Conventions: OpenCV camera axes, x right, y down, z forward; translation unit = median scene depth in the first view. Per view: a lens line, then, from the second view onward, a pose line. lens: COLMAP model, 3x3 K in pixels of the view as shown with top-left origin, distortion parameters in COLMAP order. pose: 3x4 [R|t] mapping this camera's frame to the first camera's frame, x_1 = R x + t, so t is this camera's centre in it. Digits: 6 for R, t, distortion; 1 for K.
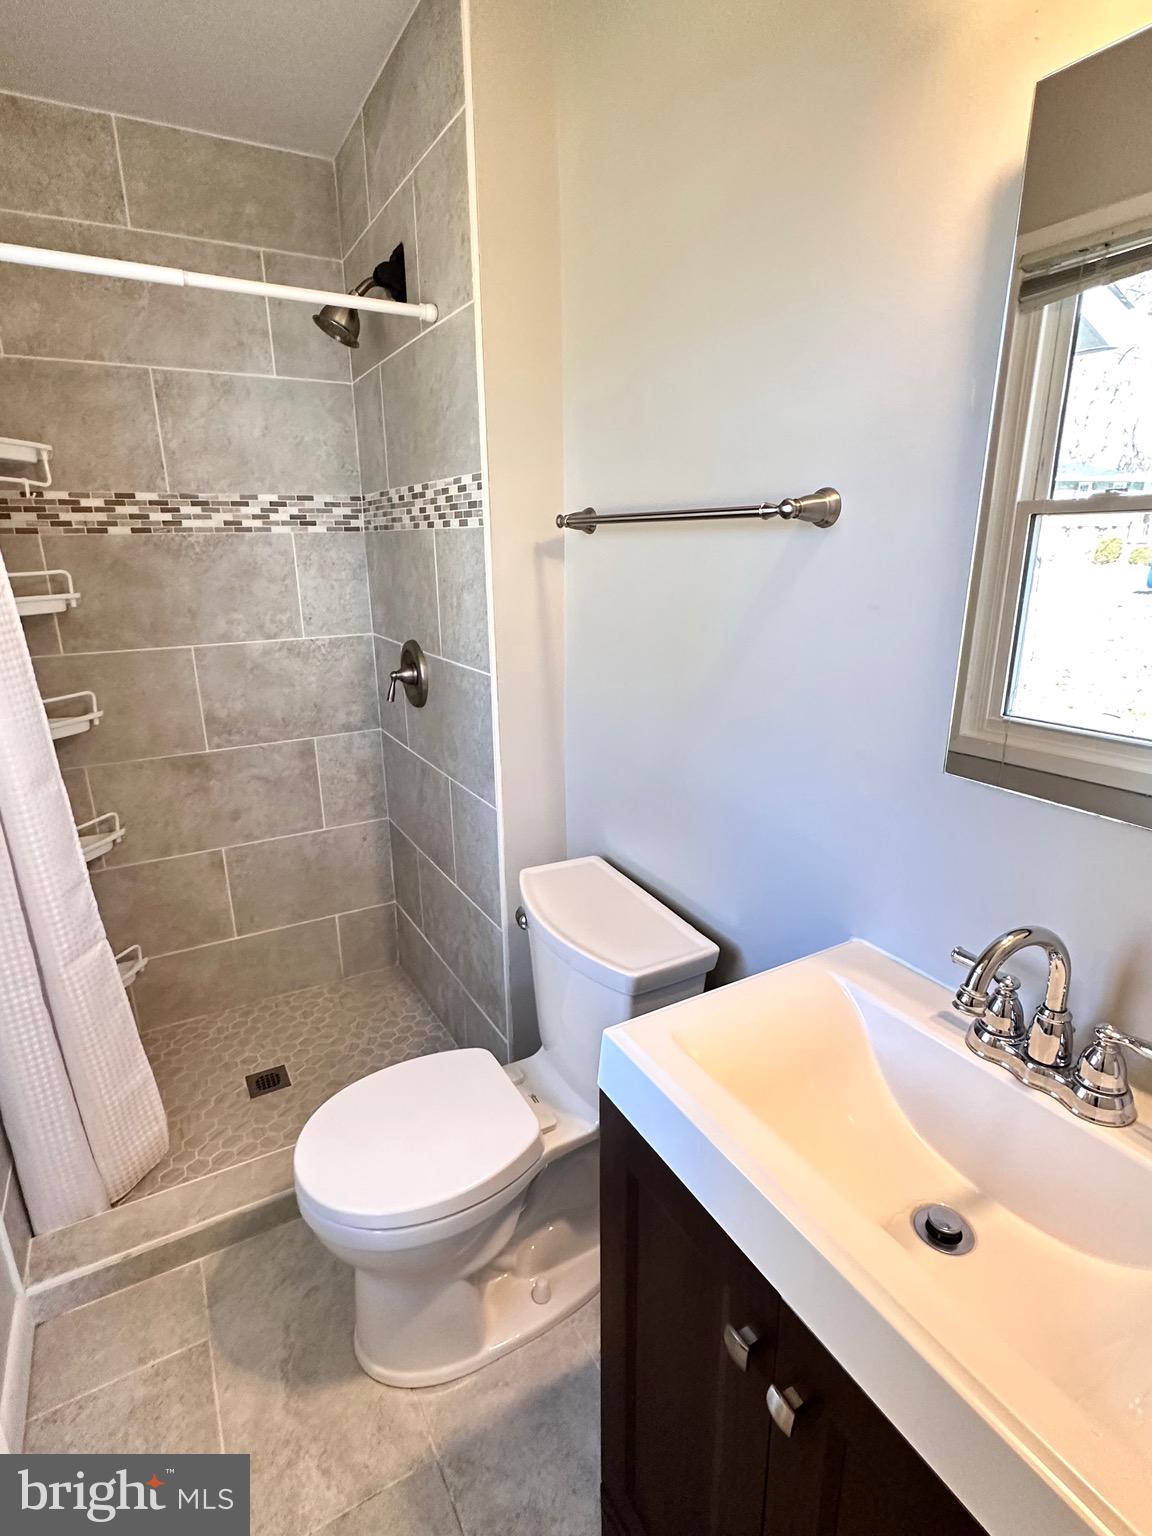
lens RADIAL K [[777.9, 0, 568.0], [0, 777.9, 767.9], [0, 0, 1]] dist [-0.004280, 0.001033]
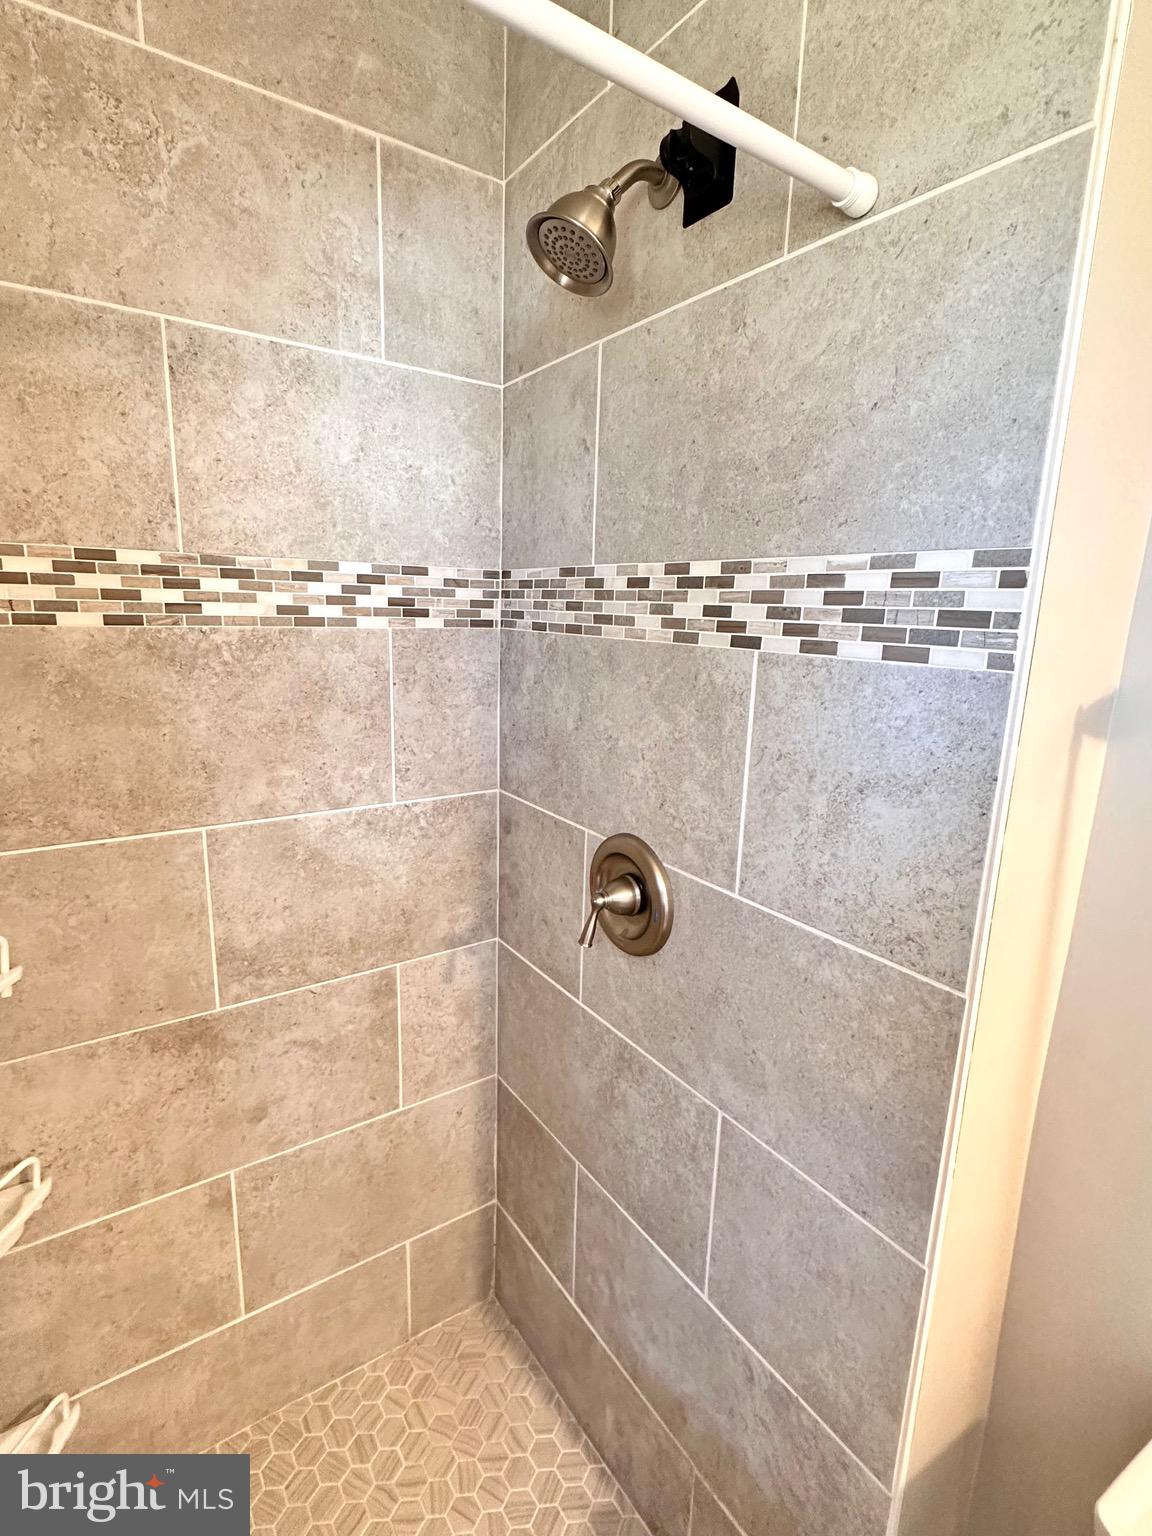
lens RADIAL K [[777.9, 0, 585.1], [0, 777.9, 773.2], [0, 0, 1]] dist [-0.004280, 0.001033]
pose [[0.995677, 0.020049, 0.090694, -0.269249], [-0.013153, 0.997021, -0.076007, -0.158153], [-0.091947, 0.074485, 0.992974, 0.434017]]
